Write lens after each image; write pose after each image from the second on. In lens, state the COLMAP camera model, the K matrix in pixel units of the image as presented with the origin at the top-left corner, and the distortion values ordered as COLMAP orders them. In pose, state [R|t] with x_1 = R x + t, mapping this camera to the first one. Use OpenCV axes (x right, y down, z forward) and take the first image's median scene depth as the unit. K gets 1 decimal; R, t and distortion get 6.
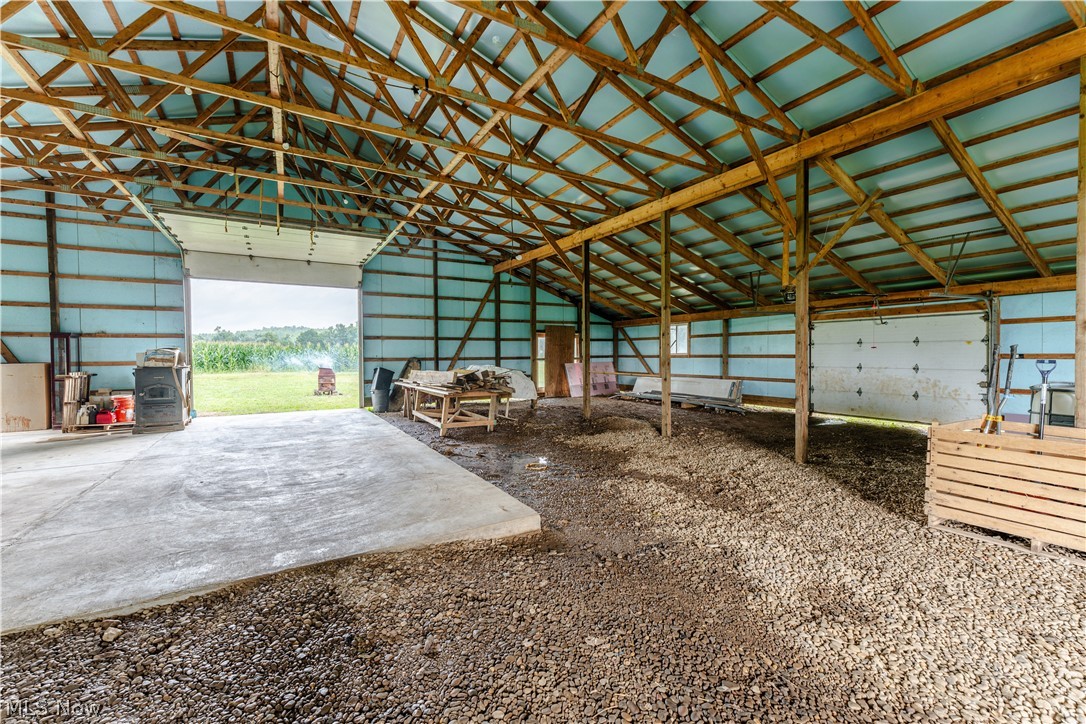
lens RADIAL K [[449.2, 0, 543.8], [0, 449.2, 364.4], [0, 0, 1]] dist [0.009286, -0.000390]
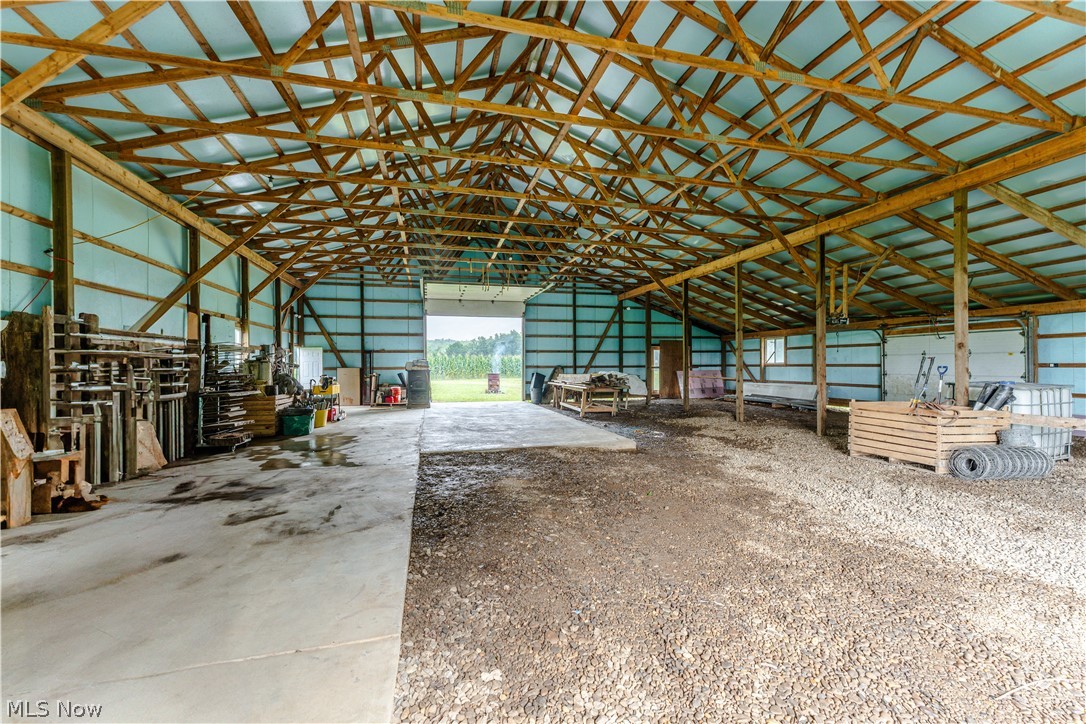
lens RADIAL K [[449.2, 0, 544.2], [0, 449.2, 361.7], [0, 0, 1]] dist [0.009286, -0.000390]
pose [[0.960665, 0.000579, -0.277708, 0.052364], [-0.008461, 0.999595, -0.027183, 0.011309], [0.277580, 0.028463, 0.960281, -0.353795]]
